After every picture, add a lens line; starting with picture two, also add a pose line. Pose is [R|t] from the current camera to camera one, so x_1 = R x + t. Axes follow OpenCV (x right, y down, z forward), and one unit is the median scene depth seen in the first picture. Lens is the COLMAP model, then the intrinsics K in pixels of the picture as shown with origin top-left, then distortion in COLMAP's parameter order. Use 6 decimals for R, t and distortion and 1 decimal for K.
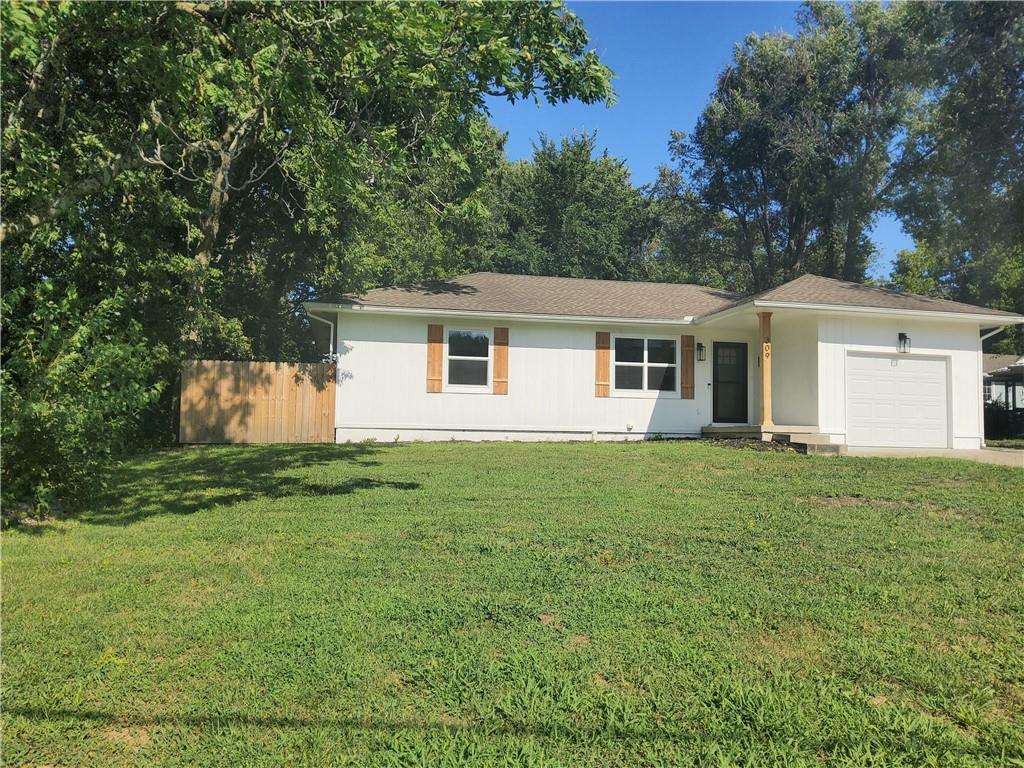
lens RADIAL K [[778.3, 0, 512.0], [0, 778.3, 384.0], [0, 0, 1]] dist [-0.001964, -0.000176]
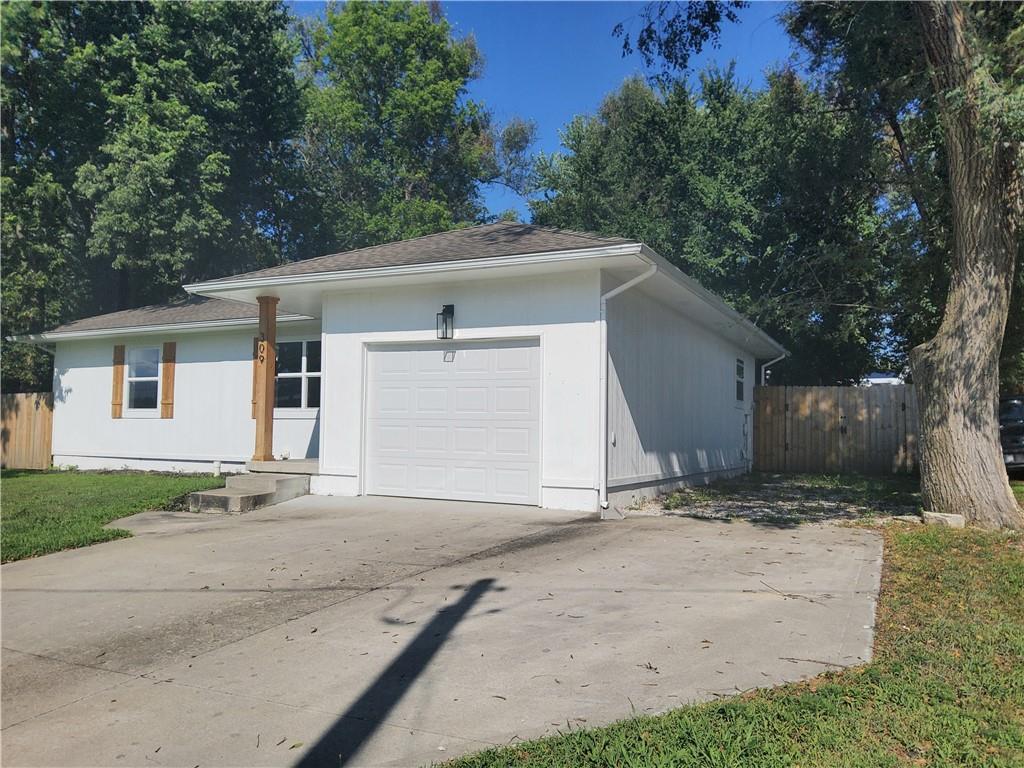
lens RADIAL K [[778.3, 0, 512.0], [0, 778.3, 384.0], [0, 0, 1]] dist [-0.001964, -0.000176]
pose [[0.772463, -0.039591, -0.633824, 0.861508], [0.044508, 0.998976, -0.008156, -0.000559], [0.633498, -0.021910, 0.773434, 0.571342]]
